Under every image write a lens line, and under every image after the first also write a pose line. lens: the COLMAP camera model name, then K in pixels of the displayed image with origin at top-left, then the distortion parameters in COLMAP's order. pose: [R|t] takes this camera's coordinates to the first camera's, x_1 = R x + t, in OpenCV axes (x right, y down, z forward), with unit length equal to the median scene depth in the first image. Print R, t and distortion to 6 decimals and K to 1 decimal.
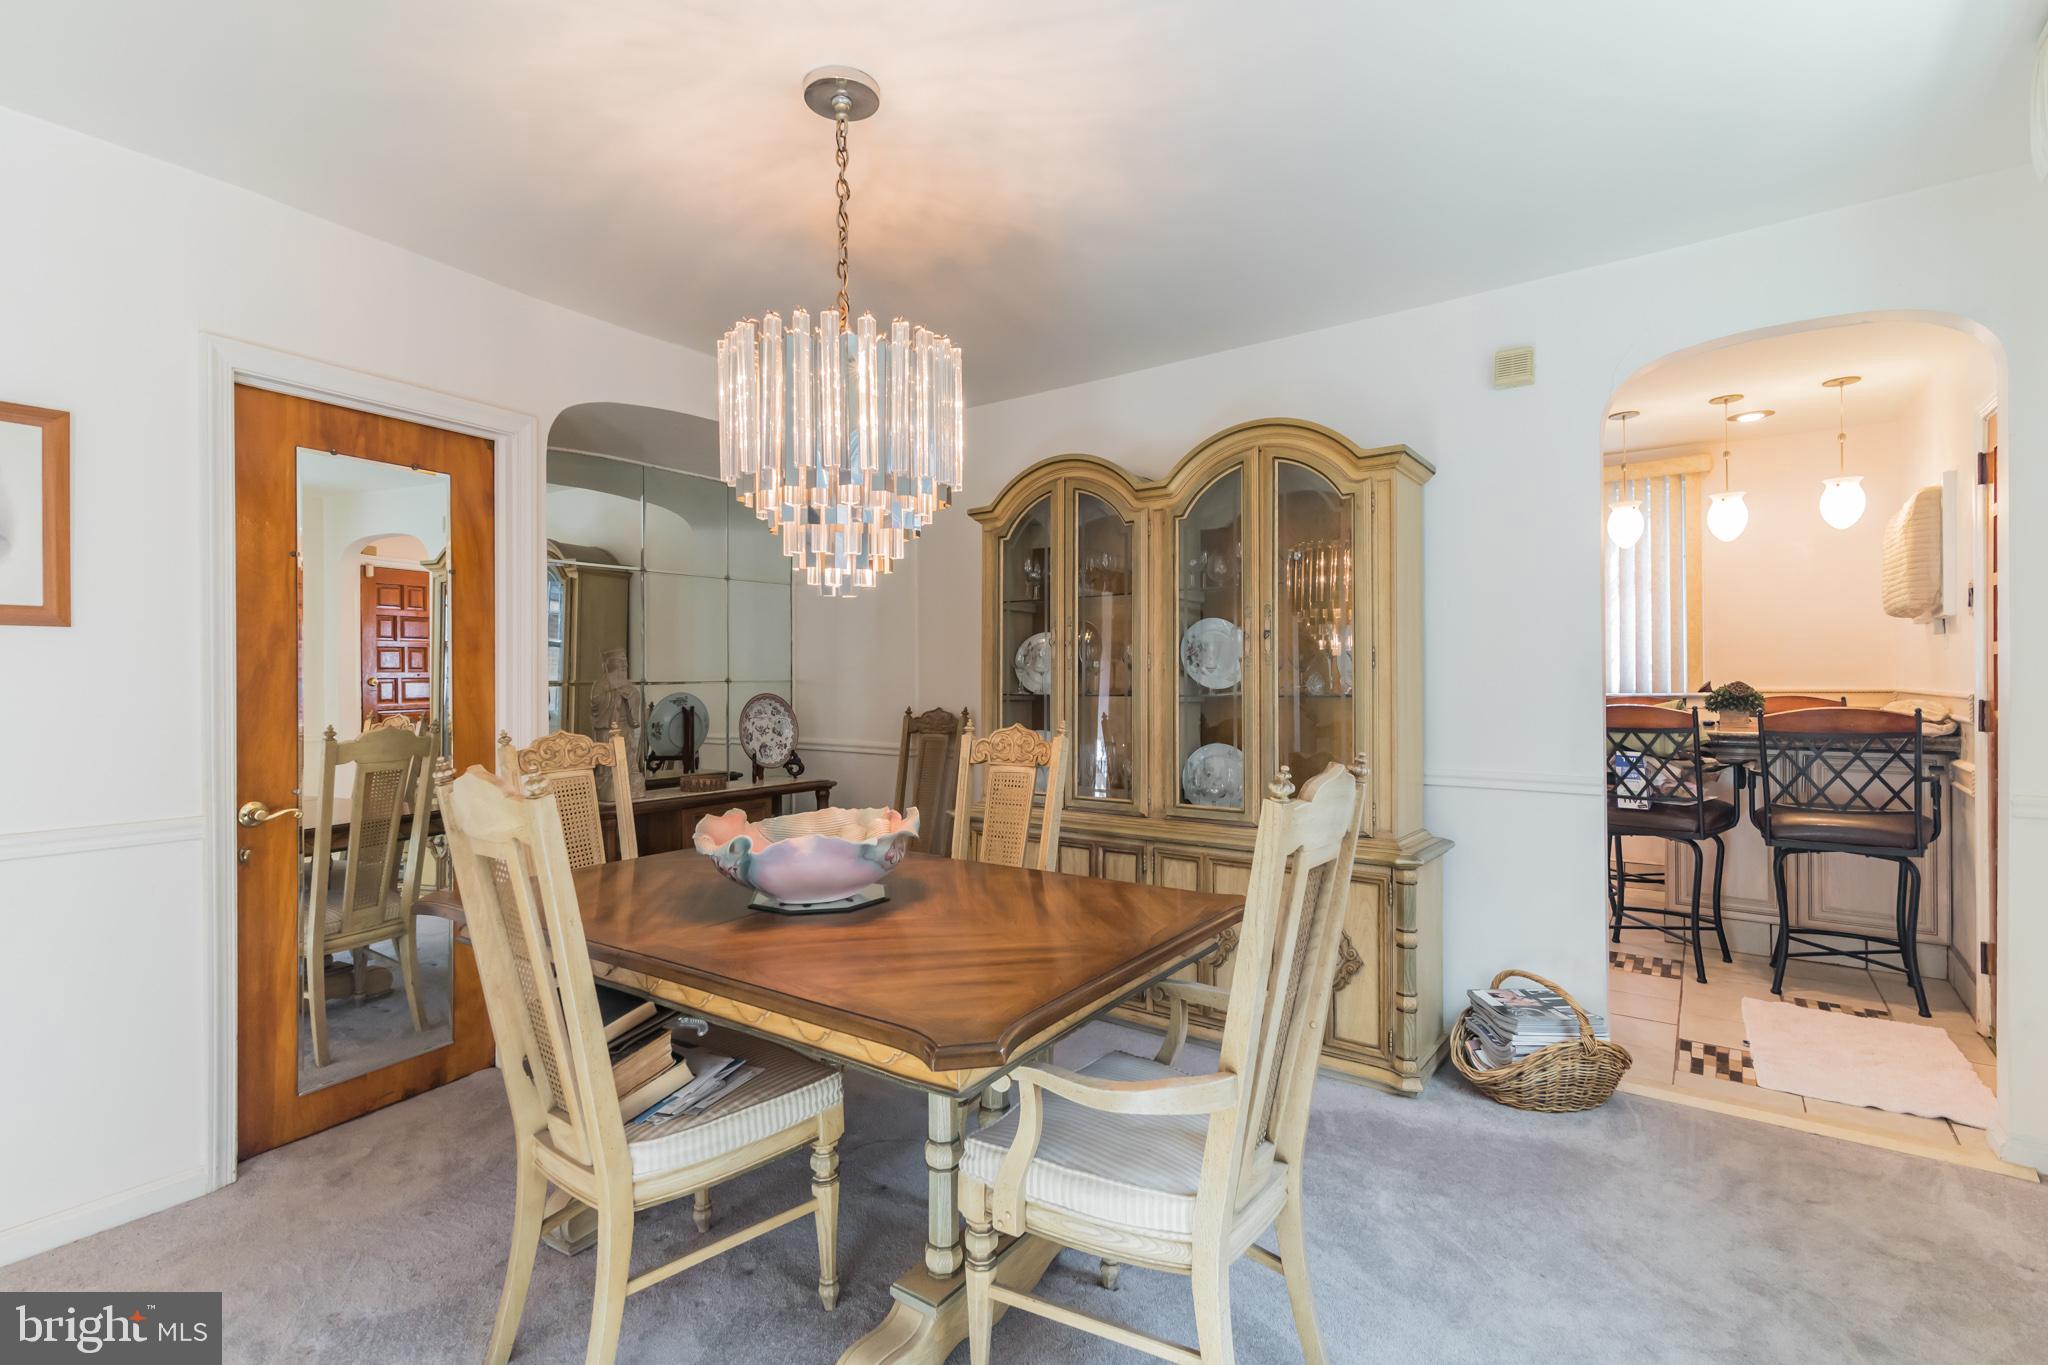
lens RADIAL K [[935.5, 0, 1034.9], [0, 935.5, 676.9], [0, 0, 1]] dist [0.015700, 0.000064]
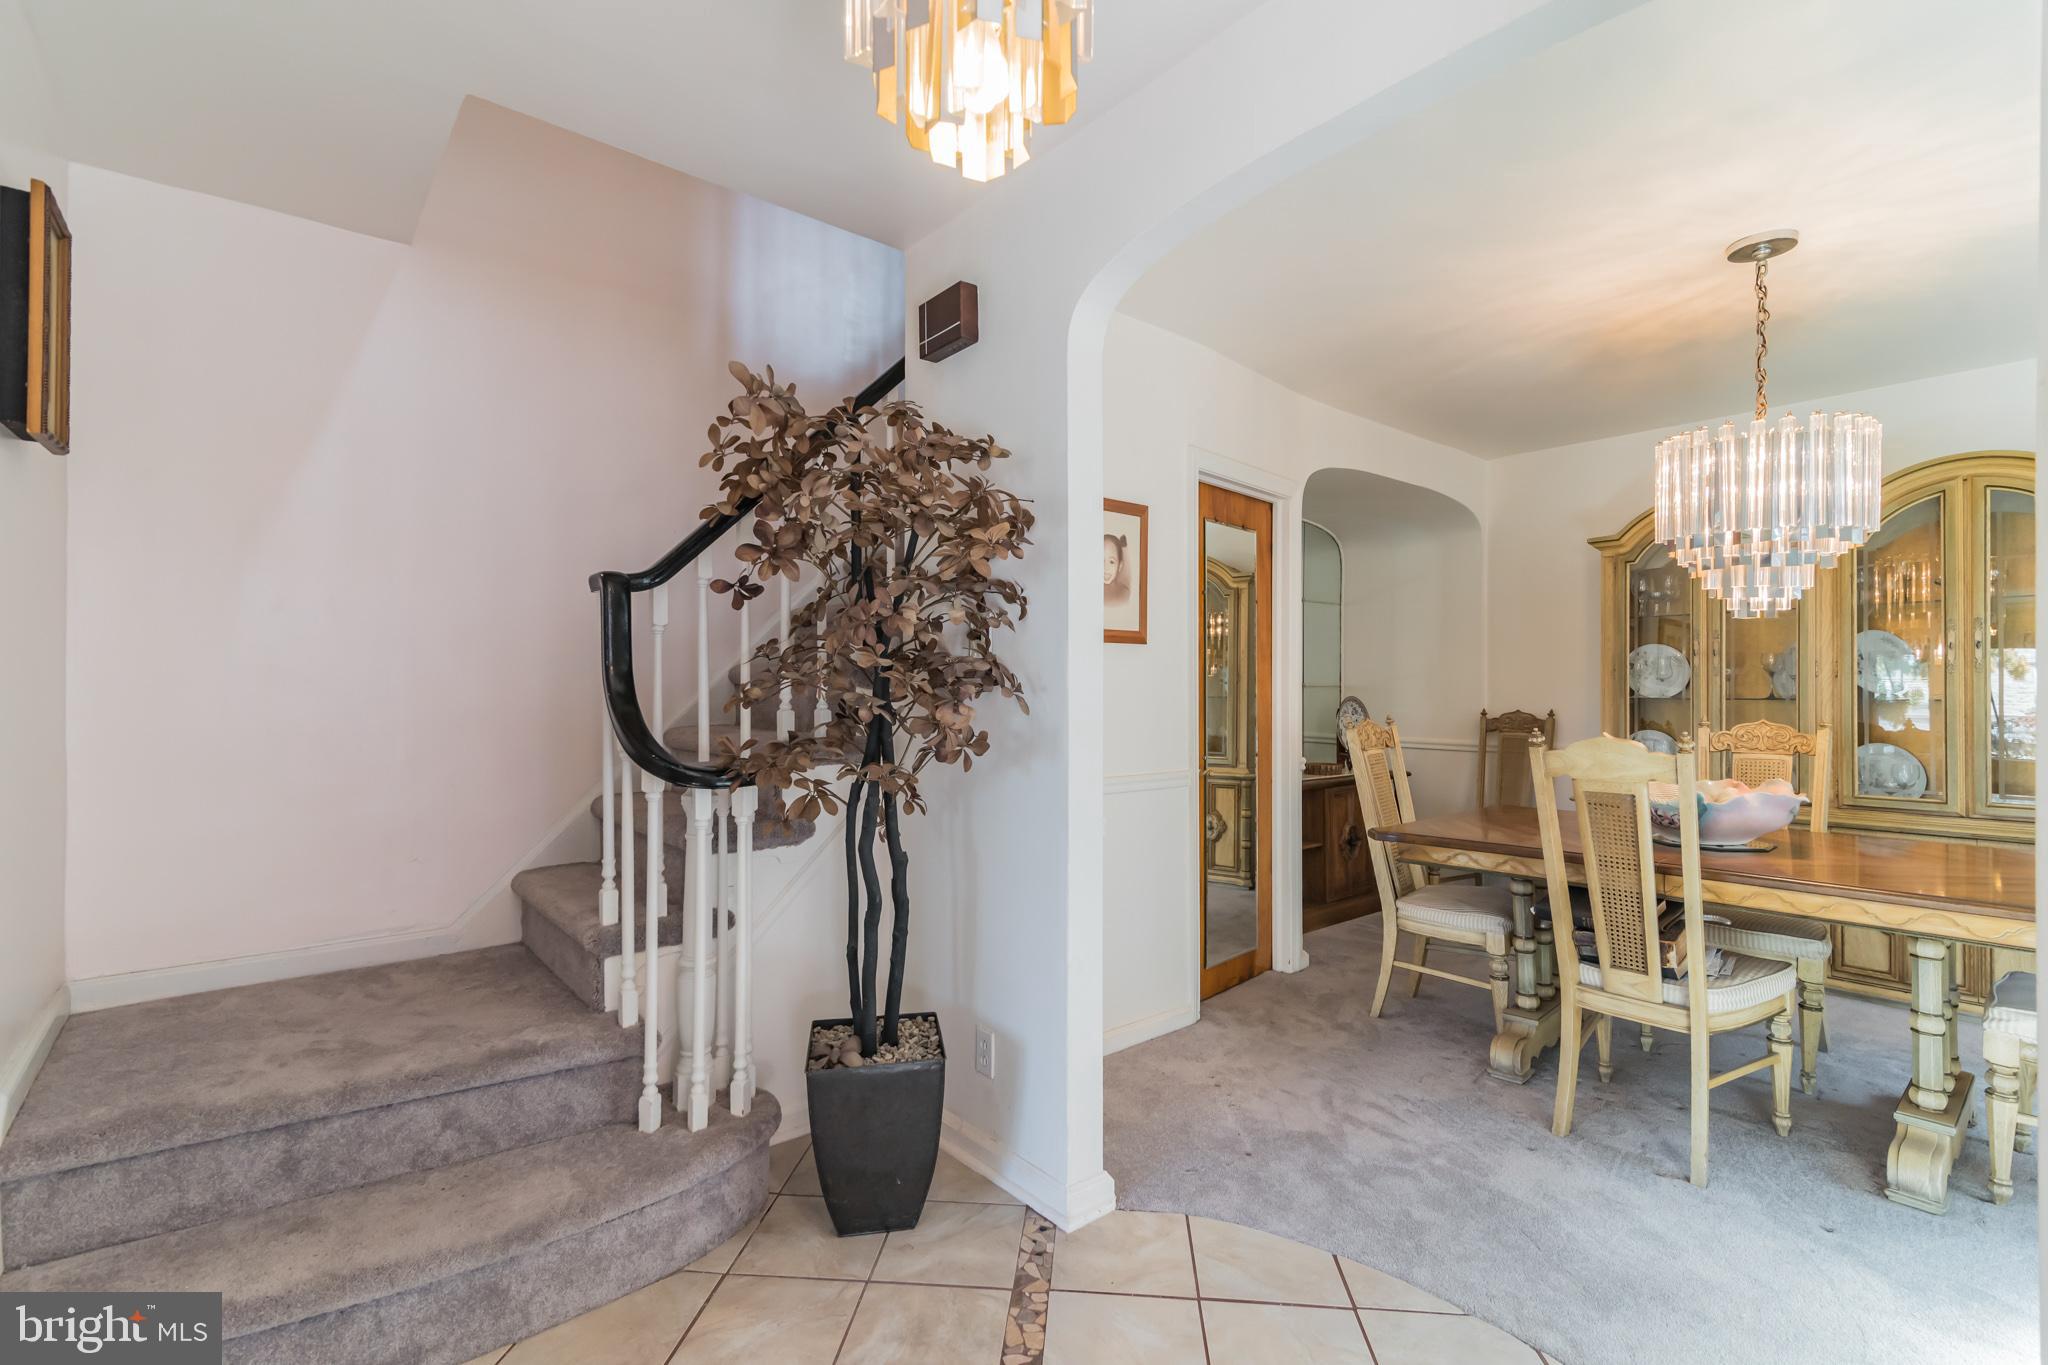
lens RADIAL K [[935.5, 0, 1017.9], [0, 935.5, 687.5], [0, 0, 1]] dist [0.015700, 0.000064]
pose [[0.971488, 0.006207, -0.237008, -0.703935], [-0.006664, 0.999977, -0.001128, 0.017465], [0.236996, 0.002675, 0.971507, -0.440101]]
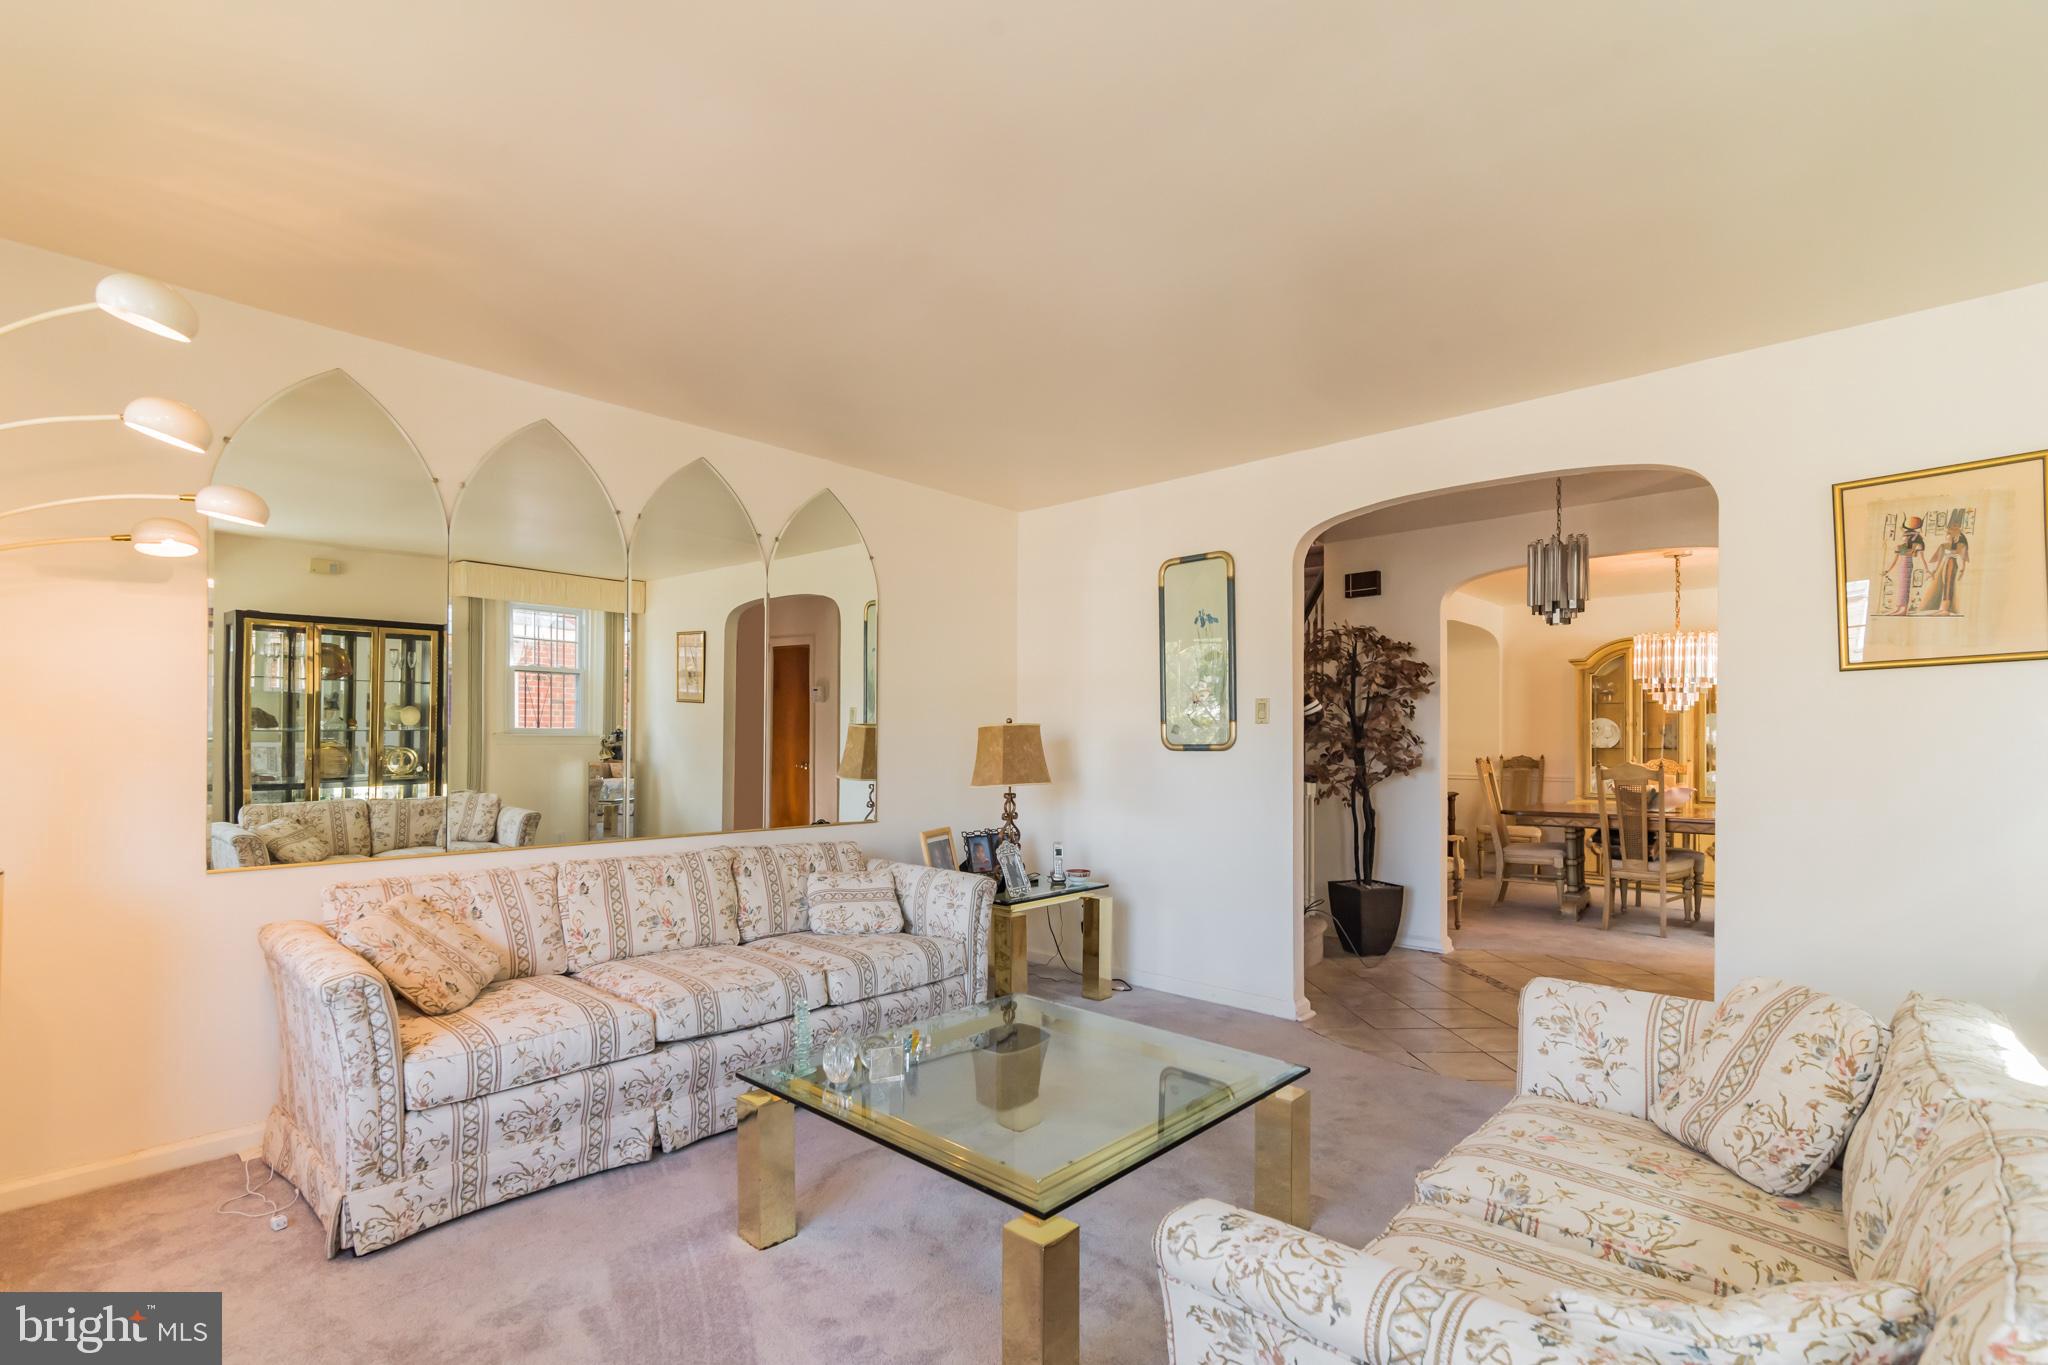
lens RADIAL K [[935.5, 0, 1021.0], [0, 935.5, 734.2], [0, 0, 1]] dist [0.015700, 0.000064]
pose [[0.993761, 0.009754, -0.111100, -1.543335], [-0.010345, 0.999935, -0.004742, 0.015752], [0.111047, 0.005862, 0.993798, -1.796298]]
